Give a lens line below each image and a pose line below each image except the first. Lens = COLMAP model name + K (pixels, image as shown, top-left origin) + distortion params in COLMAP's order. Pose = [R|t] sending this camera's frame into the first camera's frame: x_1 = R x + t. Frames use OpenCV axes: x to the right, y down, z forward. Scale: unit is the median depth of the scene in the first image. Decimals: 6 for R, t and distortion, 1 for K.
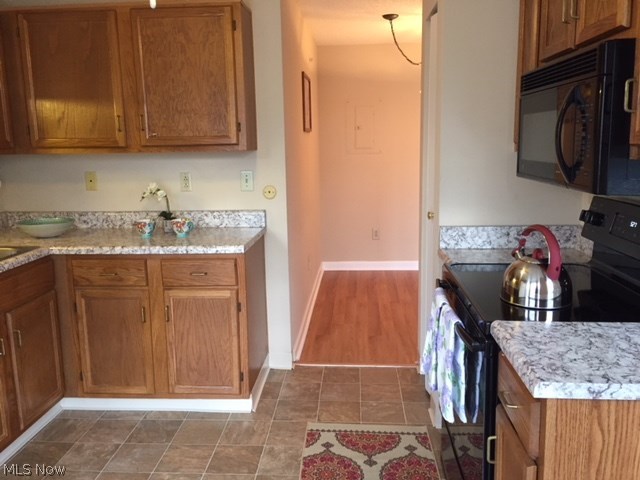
lens RADIAL K [[546.2, 0, 318.5], [0, 546.2, 236.3], [0, 0, 1]] dist [0.069154, -0.082412]
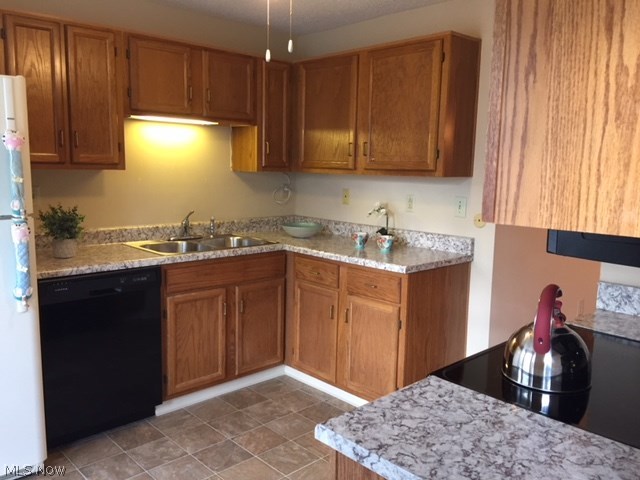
lens RADIAL K [[546.2, 0, 319.4], [0, 546.2, 236.5], [0, 0, 1]] dist [0.069154, -0.082412]
pose [[0.733639, 0.123327, -0.668255, 0.419704], [-0.149717, 0.988564, 0.018074, -0.032943], [0.662842, 0.086789, 0.743713, 0.105508]]
